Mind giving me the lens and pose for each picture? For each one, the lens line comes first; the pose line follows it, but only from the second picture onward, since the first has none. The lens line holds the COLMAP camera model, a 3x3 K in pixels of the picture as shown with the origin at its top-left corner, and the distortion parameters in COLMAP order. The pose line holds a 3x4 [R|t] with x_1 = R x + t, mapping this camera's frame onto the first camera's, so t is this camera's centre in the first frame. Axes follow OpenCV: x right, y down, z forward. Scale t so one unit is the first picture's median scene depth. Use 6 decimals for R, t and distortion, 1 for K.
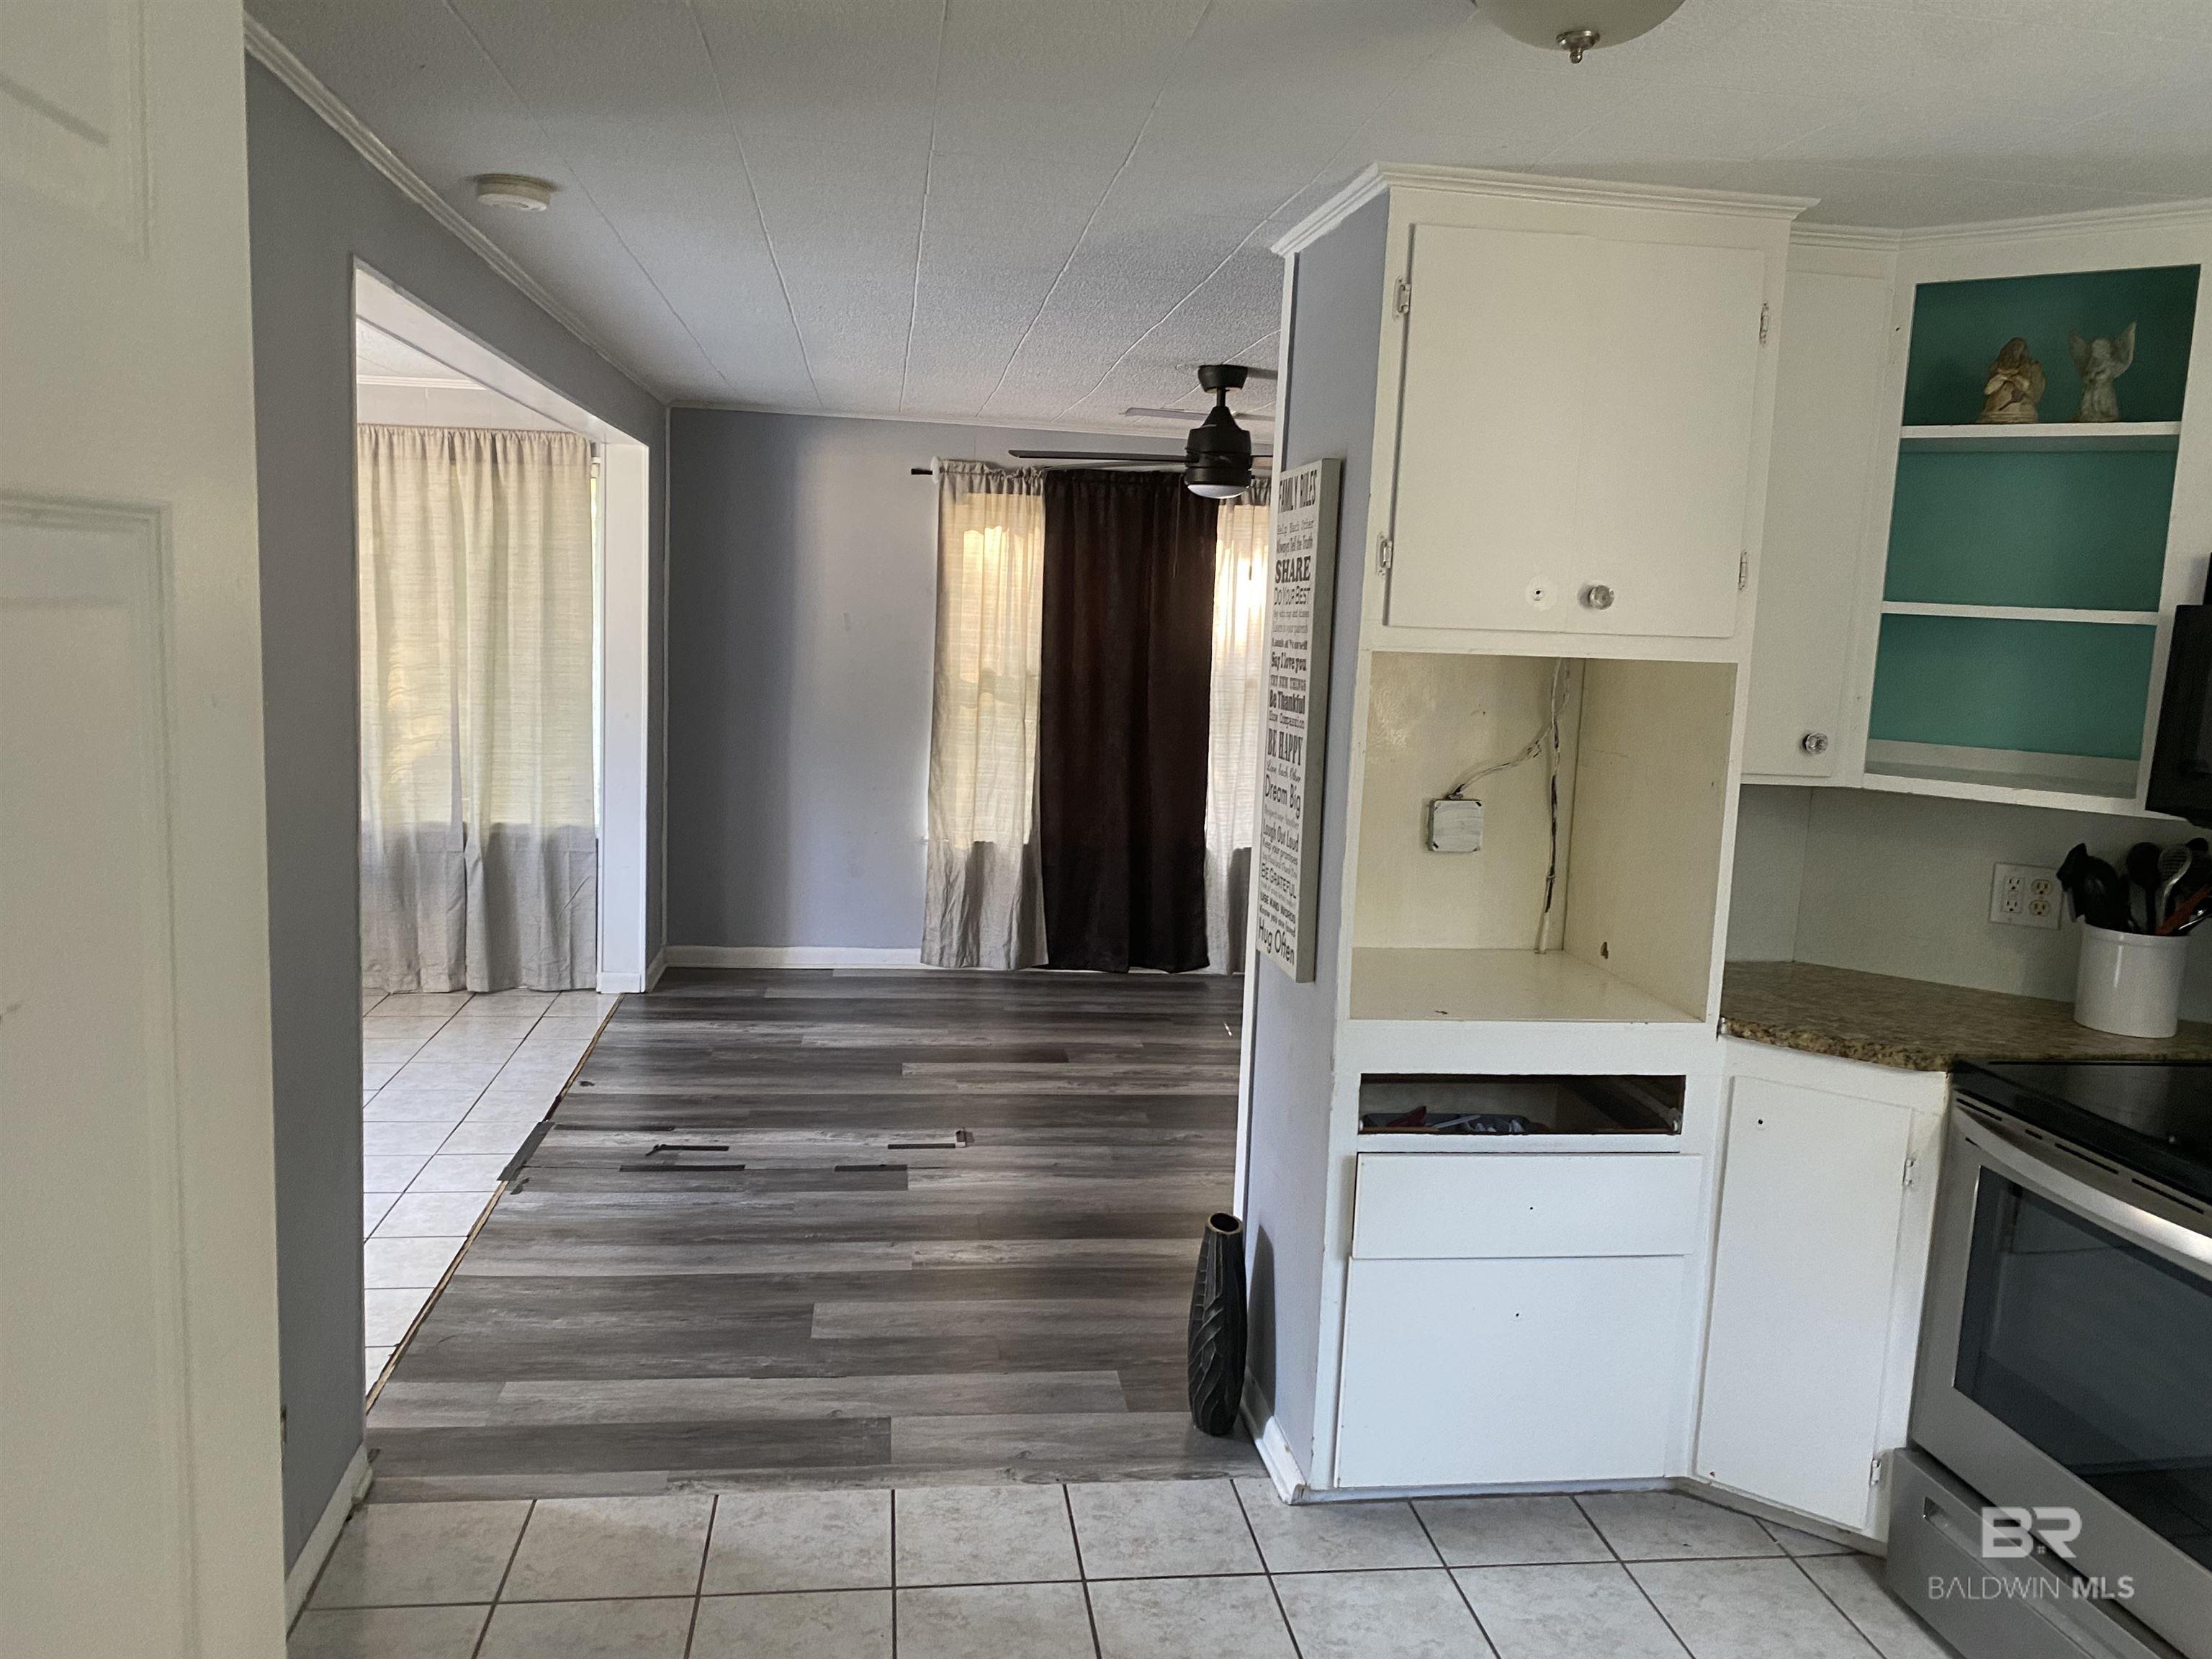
lens RADIAL K [[1677.9, 0, 1142.2], [0, 1677.9, 824.6], [0, 0, 1]] dist [0.035349, -0.037357]
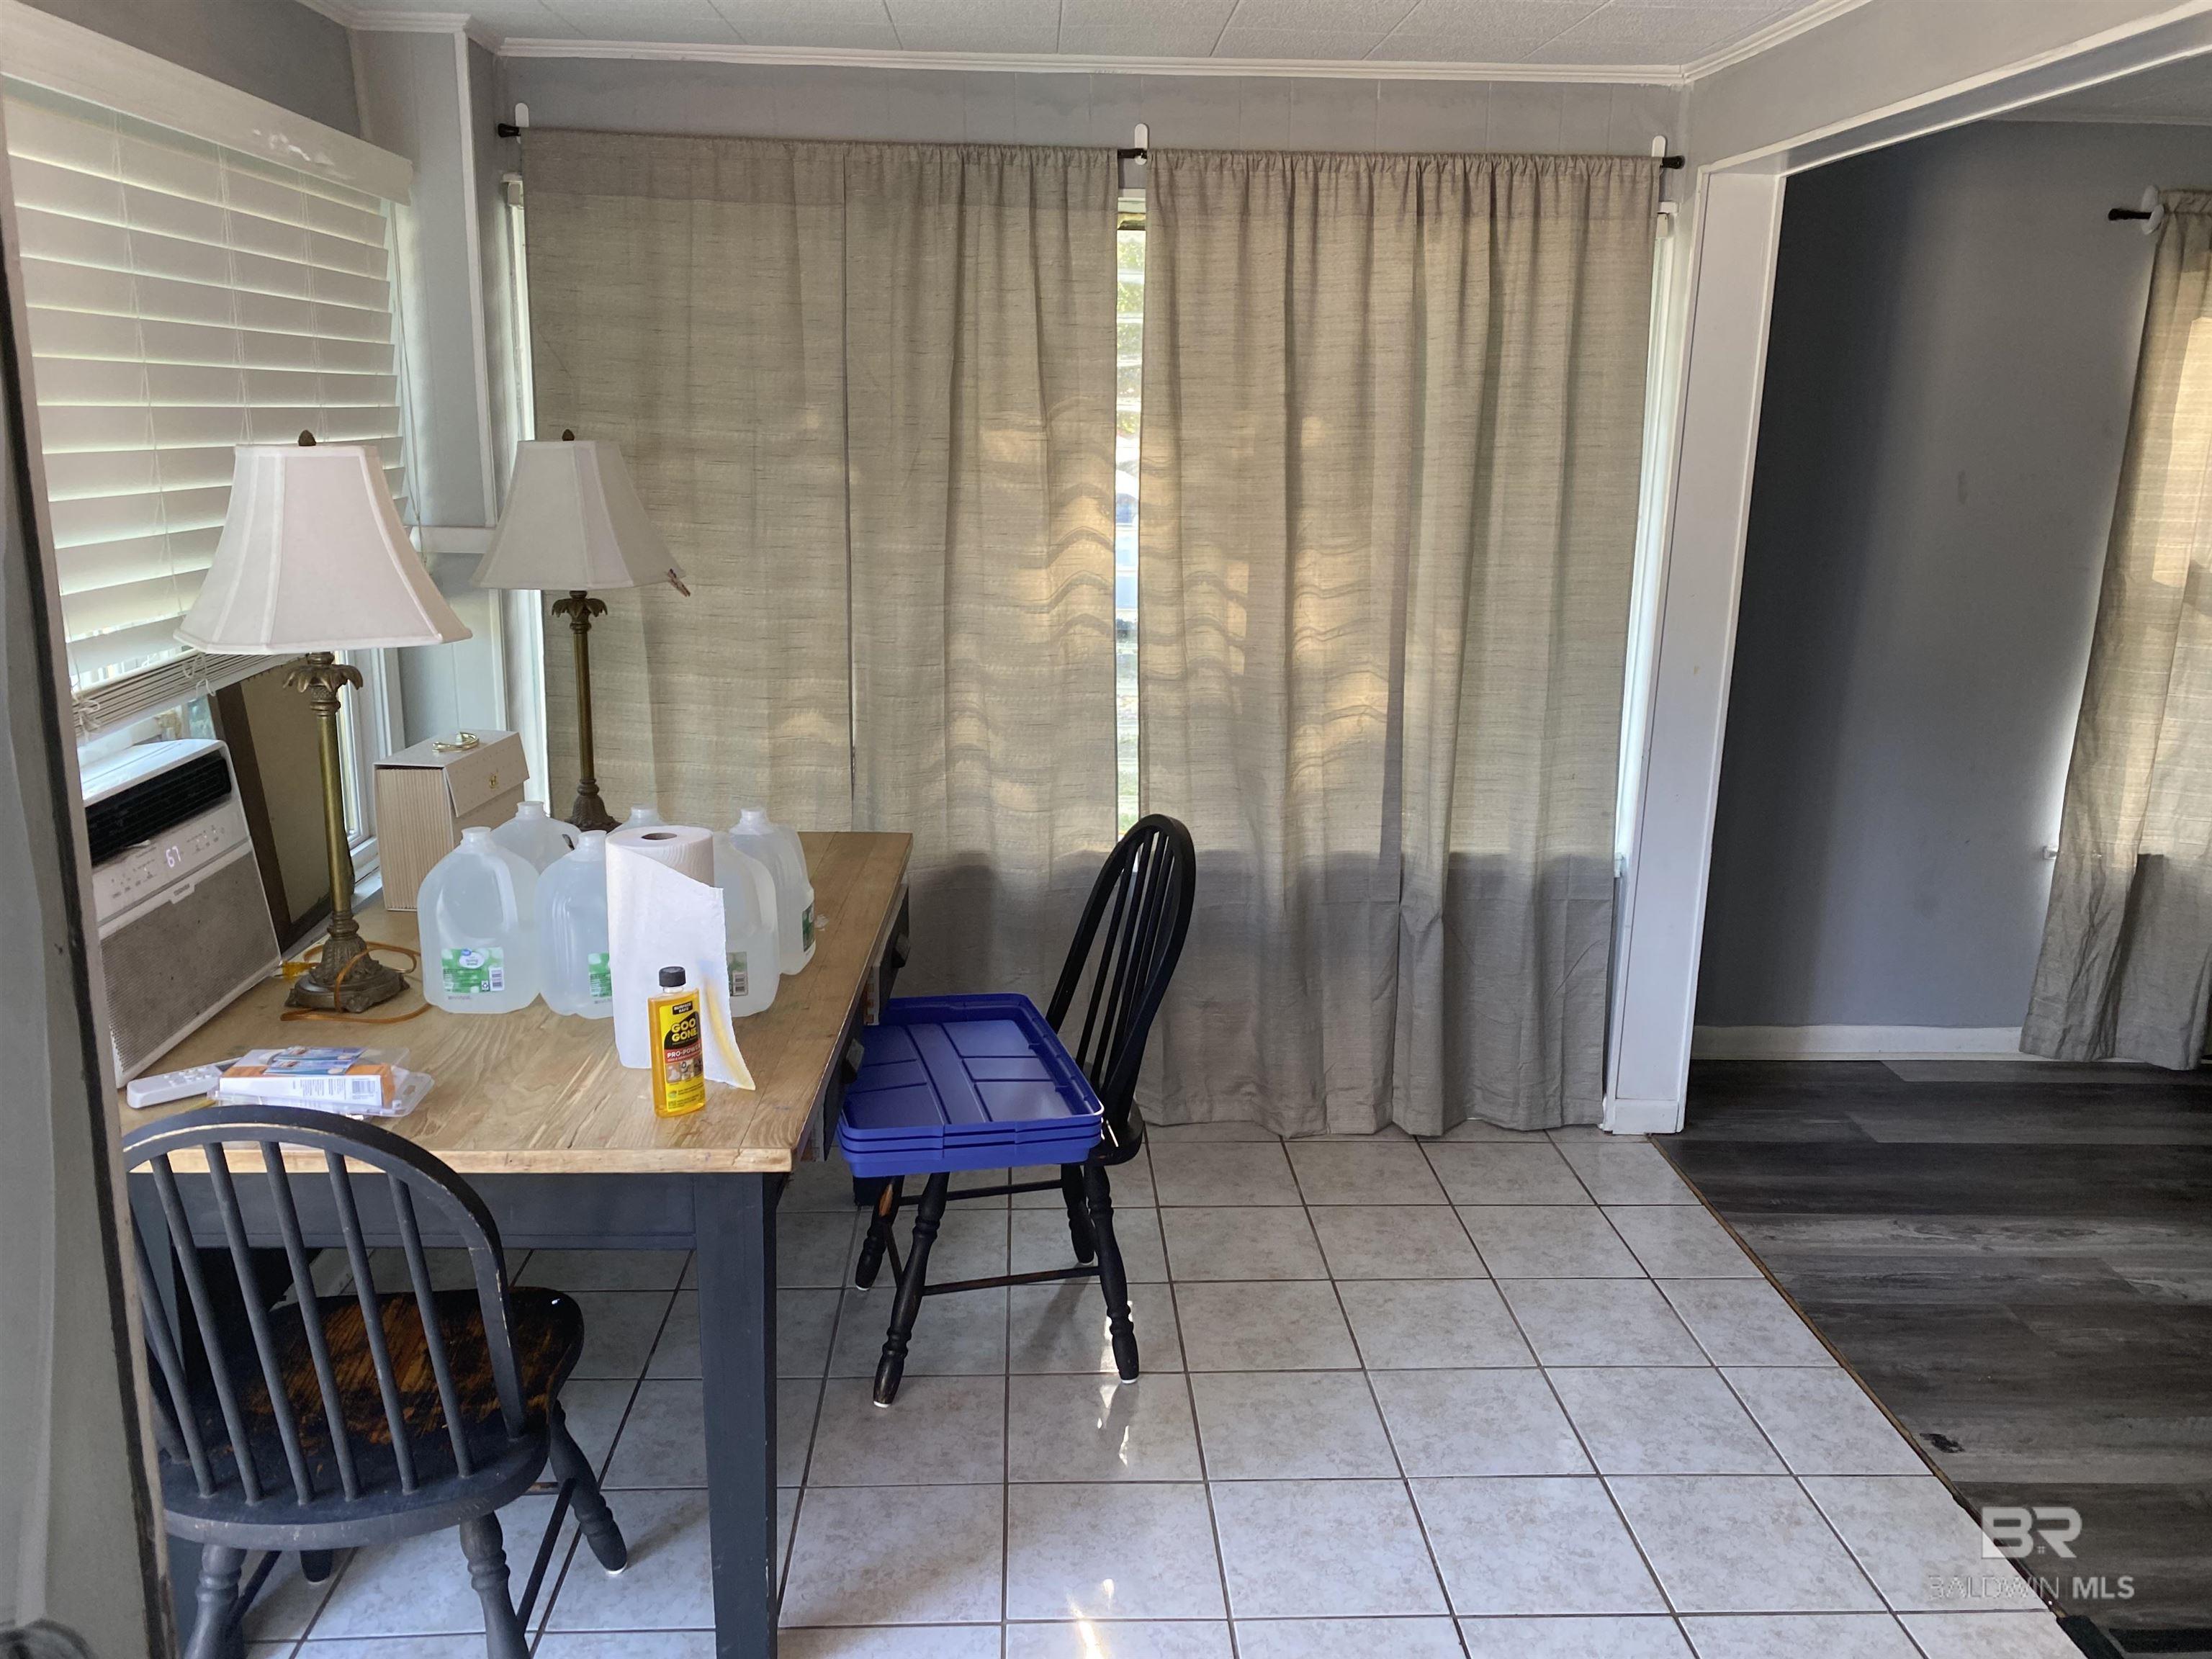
lens RADIAL K [[1677.9, 0, 1102.1], [0, 1677.9, 818.3], [0, 0, 1]] dist [0.035349, -0.037357]
pose [[0.994987, 0.002486, -0.099972, -0.458851], [0.007753, 0.994764, 0.101902, -0.075764], [0.099702, -0.102167, 0.989758, 0.420575]]
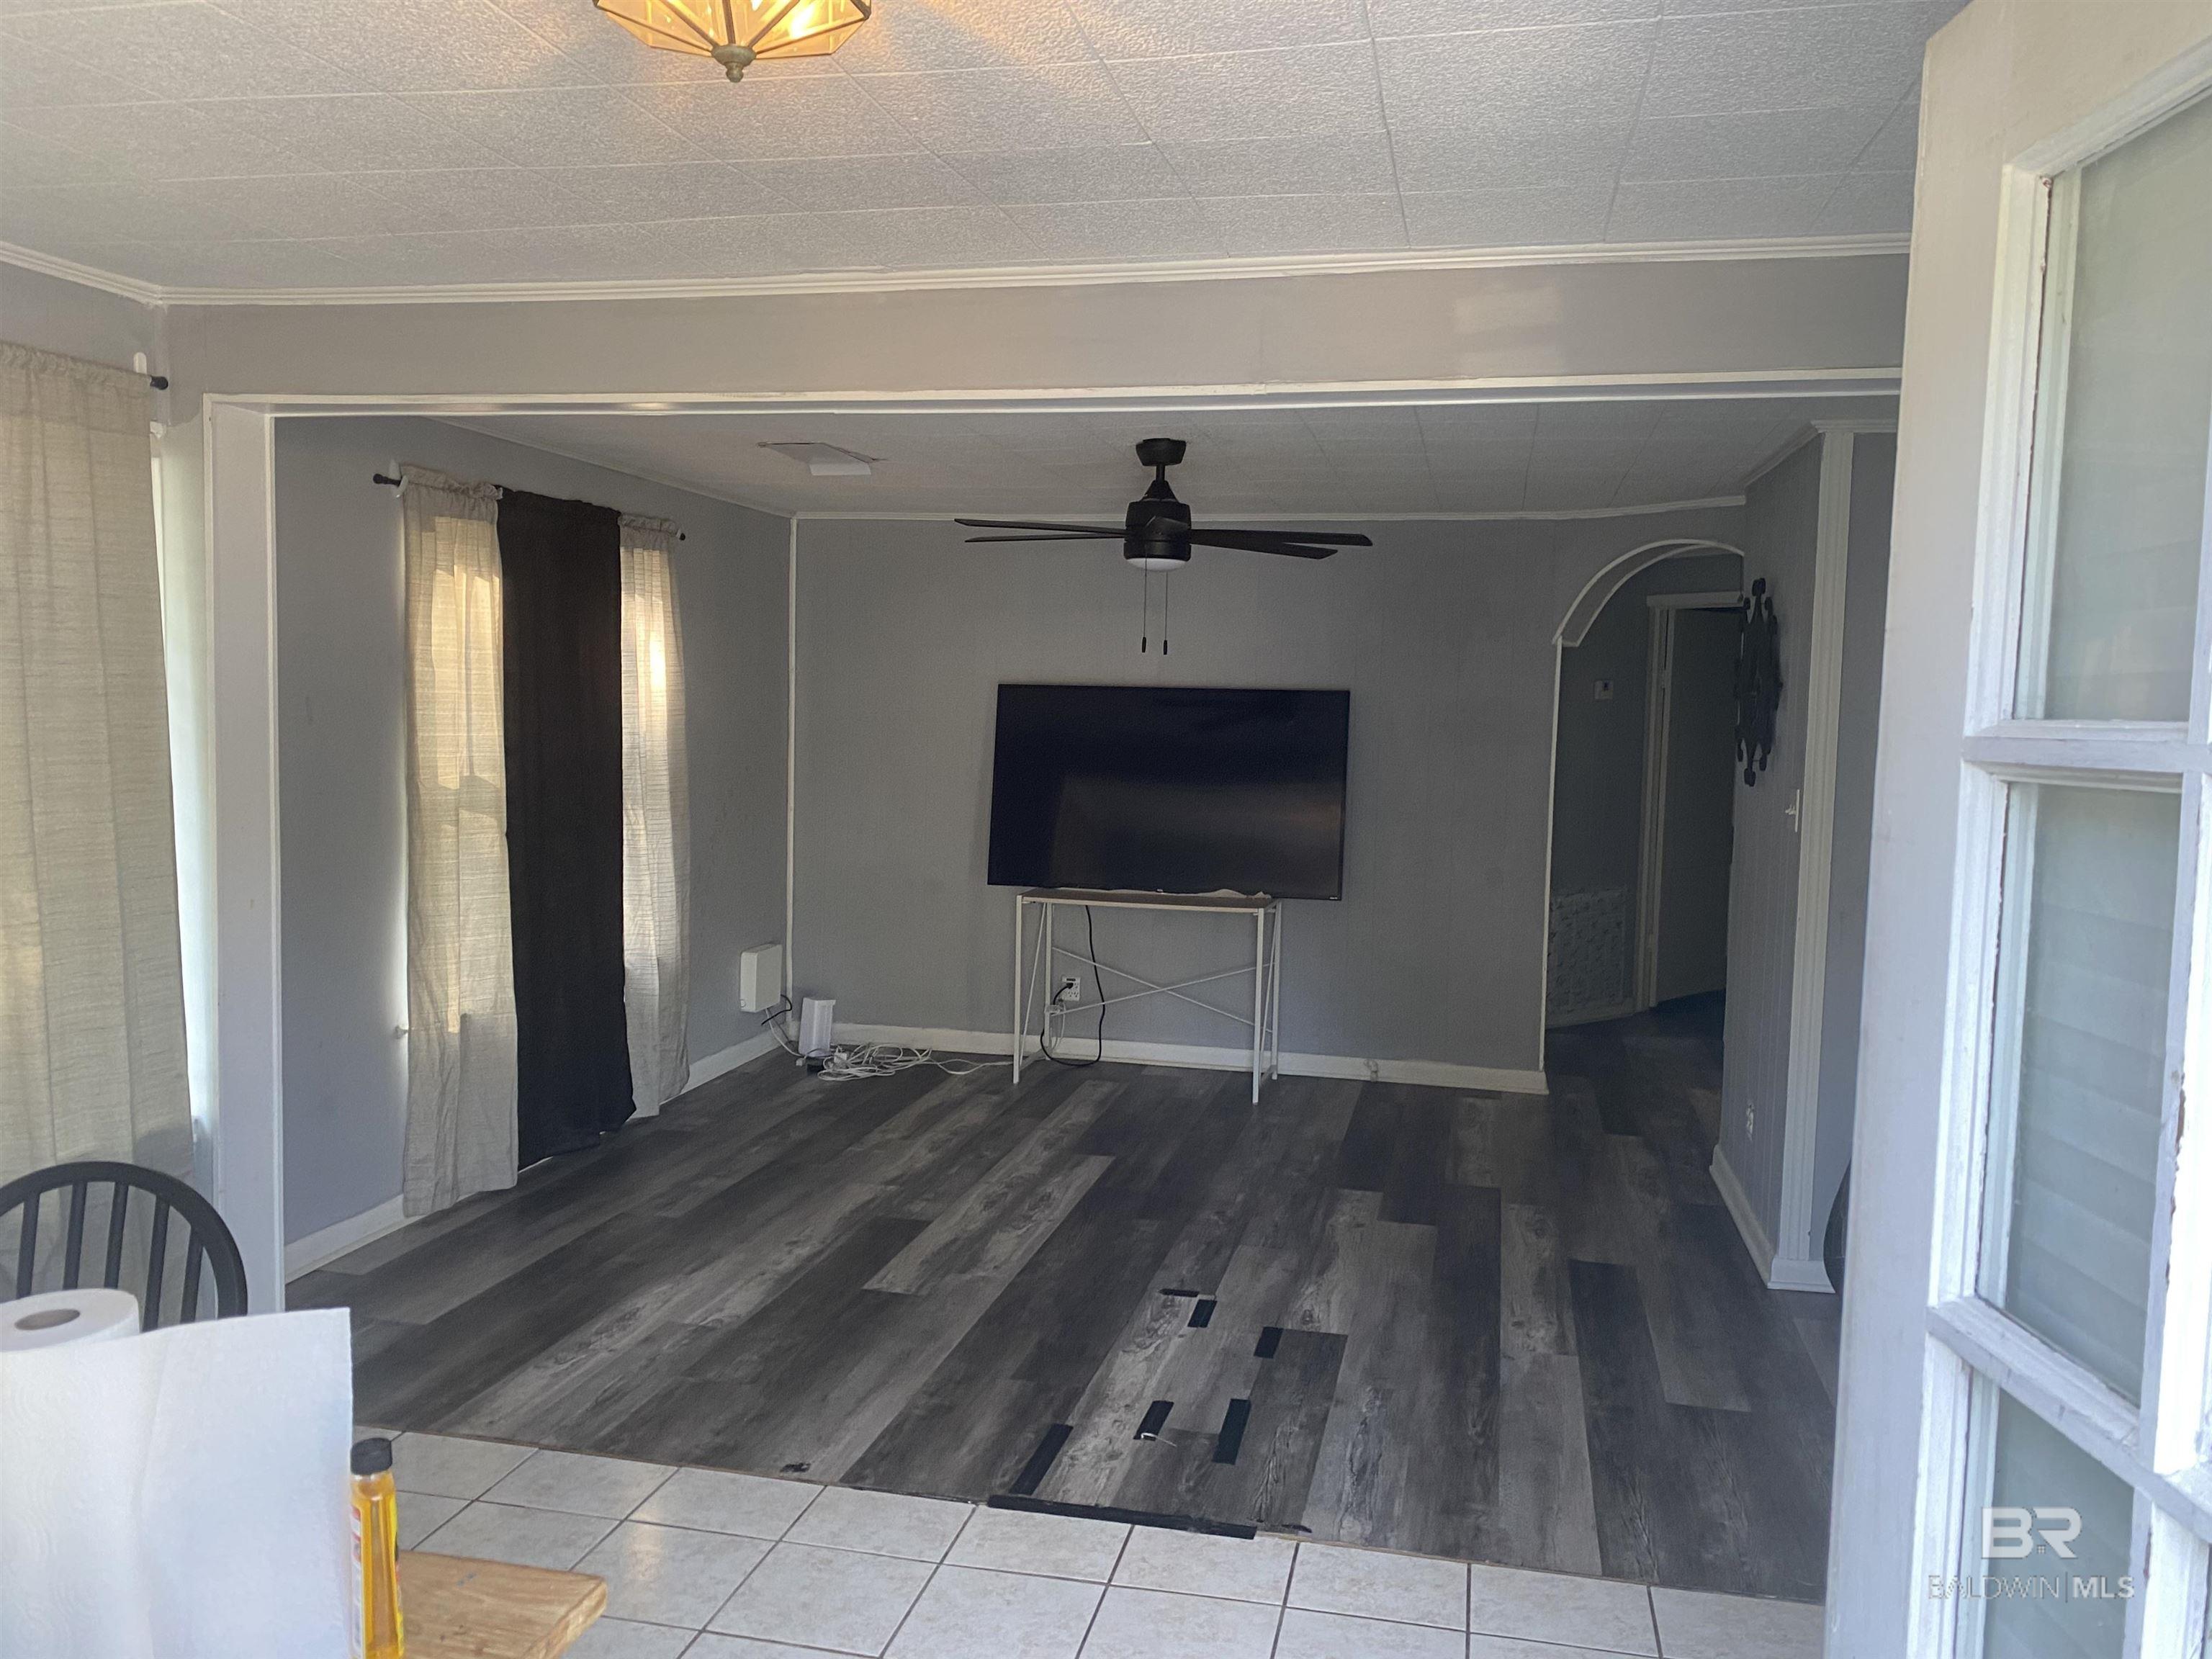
lens RADIAL K [[1677.9, 0, 1117.2], [0, 1677.9, 808.2], [0, 0, 1]] dist [0.035349, -0.037357]
pose [[0.355279, -0.097069, 0.929707, -0.726679], [0.116293, 0.991457, 0.059076, -0.096176], [-0.927498, 0.087130, 0.363532, 0.551006]]
